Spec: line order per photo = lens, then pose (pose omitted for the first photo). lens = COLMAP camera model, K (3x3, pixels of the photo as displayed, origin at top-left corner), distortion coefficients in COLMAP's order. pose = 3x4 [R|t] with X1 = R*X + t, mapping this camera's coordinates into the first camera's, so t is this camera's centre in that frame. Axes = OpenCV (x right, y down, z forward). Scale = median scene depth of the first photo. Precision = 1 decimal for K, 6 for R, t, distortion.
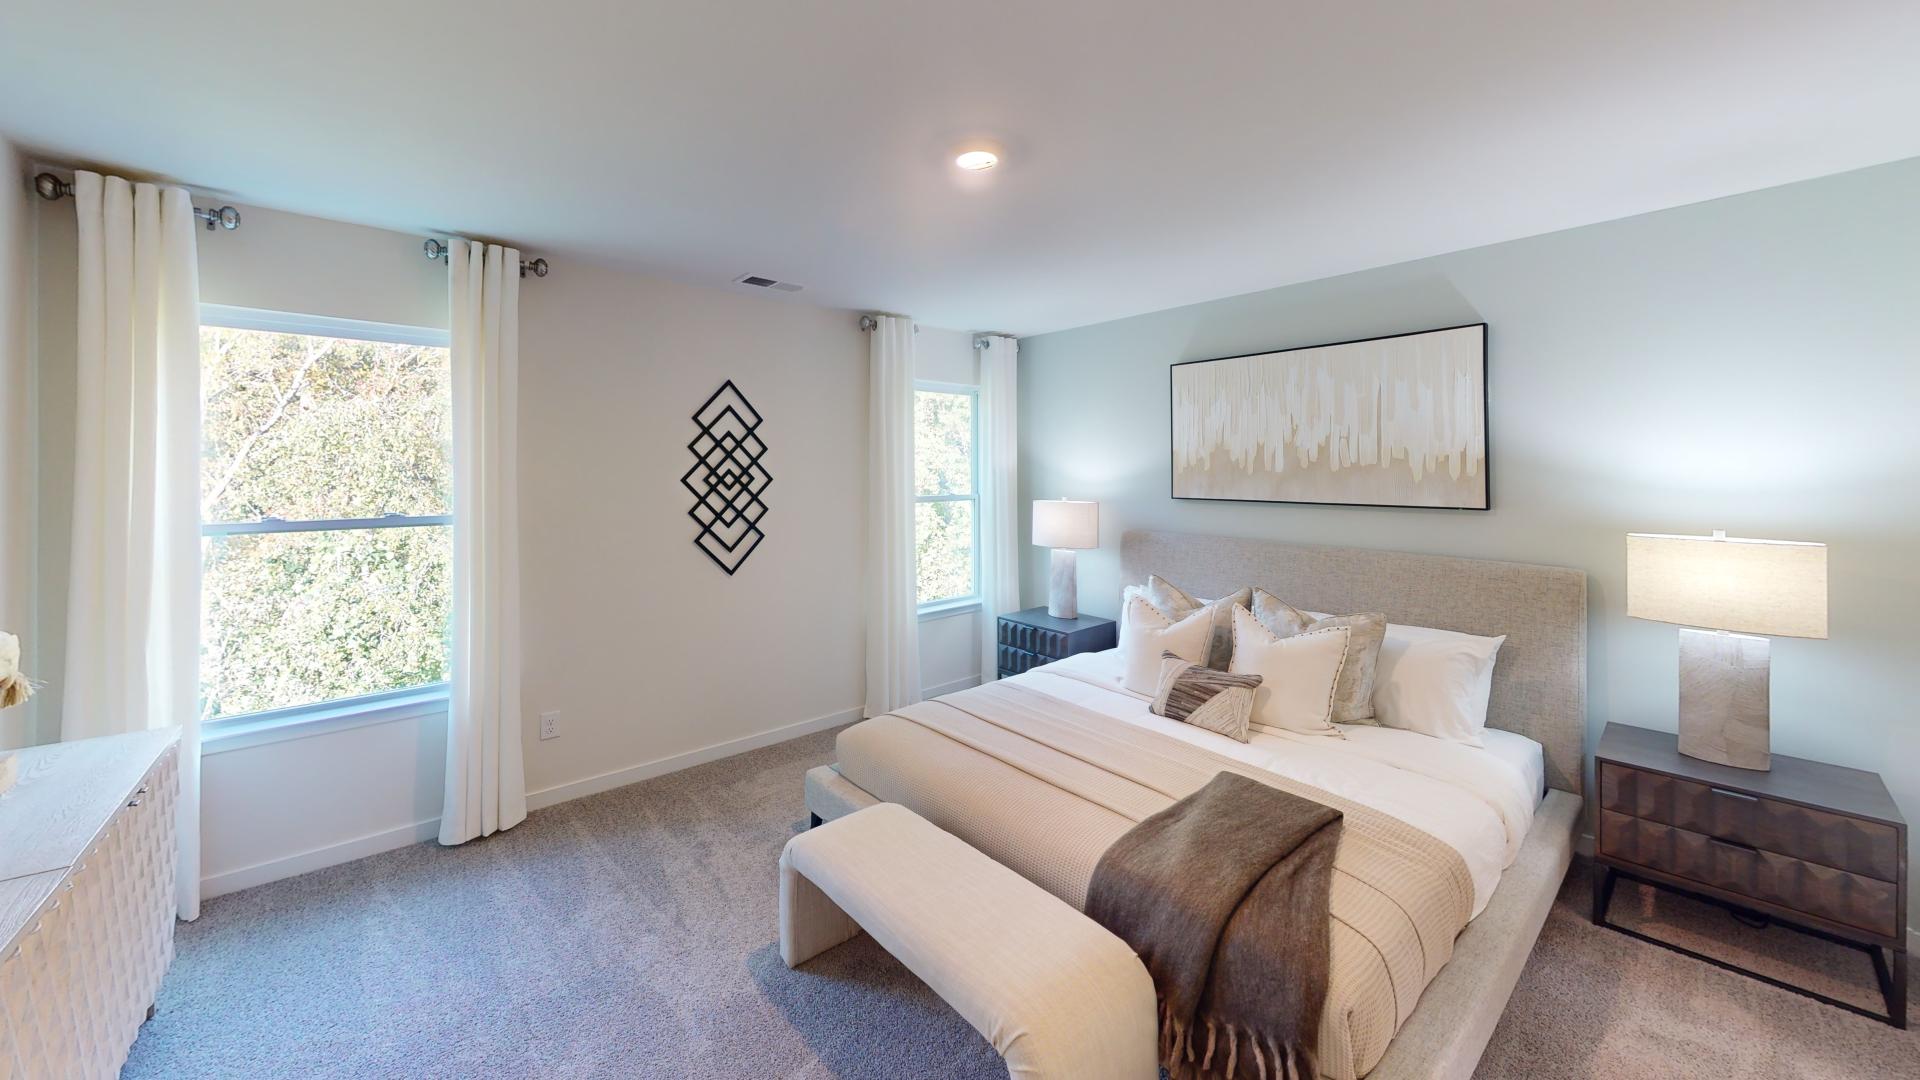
lens RADIAL K [[703.9, 0, 957.5], [0, 703.9, 543.6], [0, 0, 1]] dist [0.000528, 0.000014]
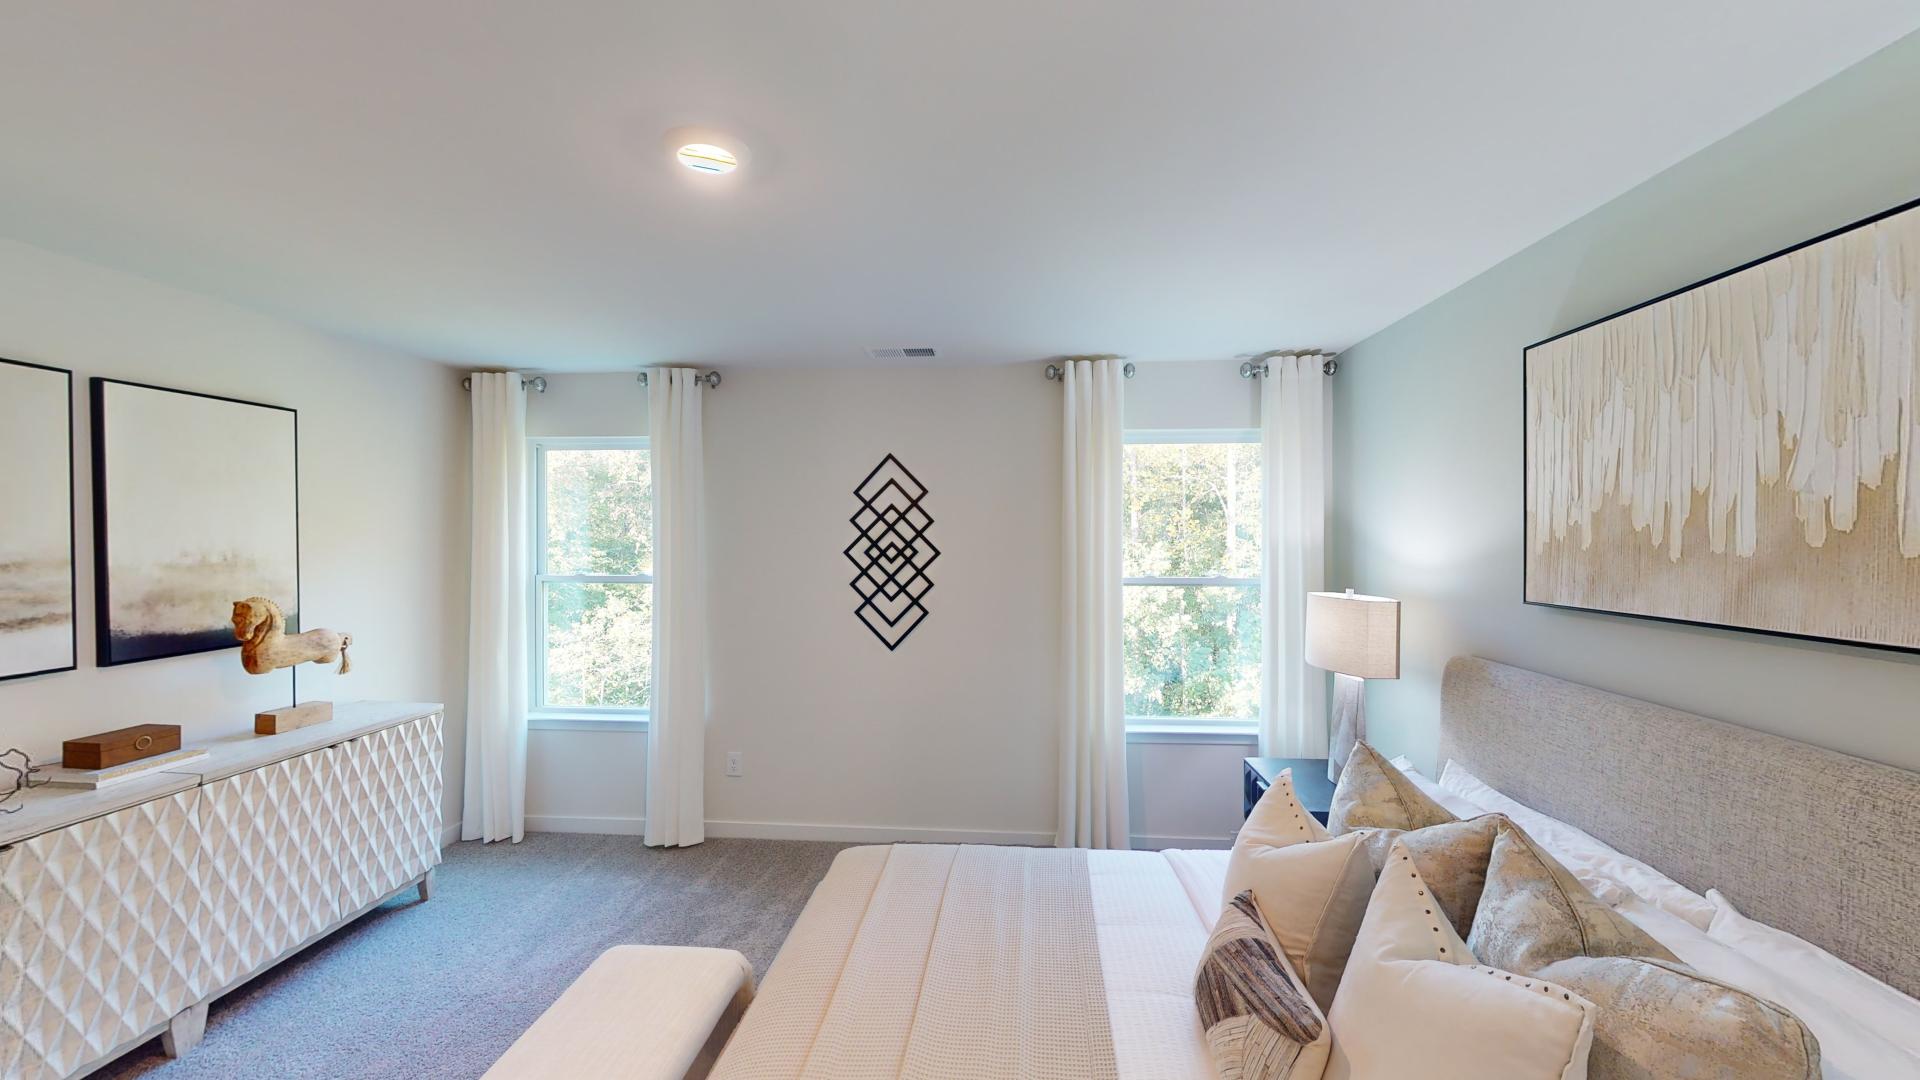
lens RADIAL K [[688.7, 0, 959.2], [0, 688.7, 522.9], [0, 0, 1]] dist [0.000703, 0.000013]
pose [[0.683979, -0.014707, -0.729353, 0.441591], [-0.078486, 0.992510, -0.093617, -0.048878], [0.725267, 0.121276, 0.677702, 0.406692]]
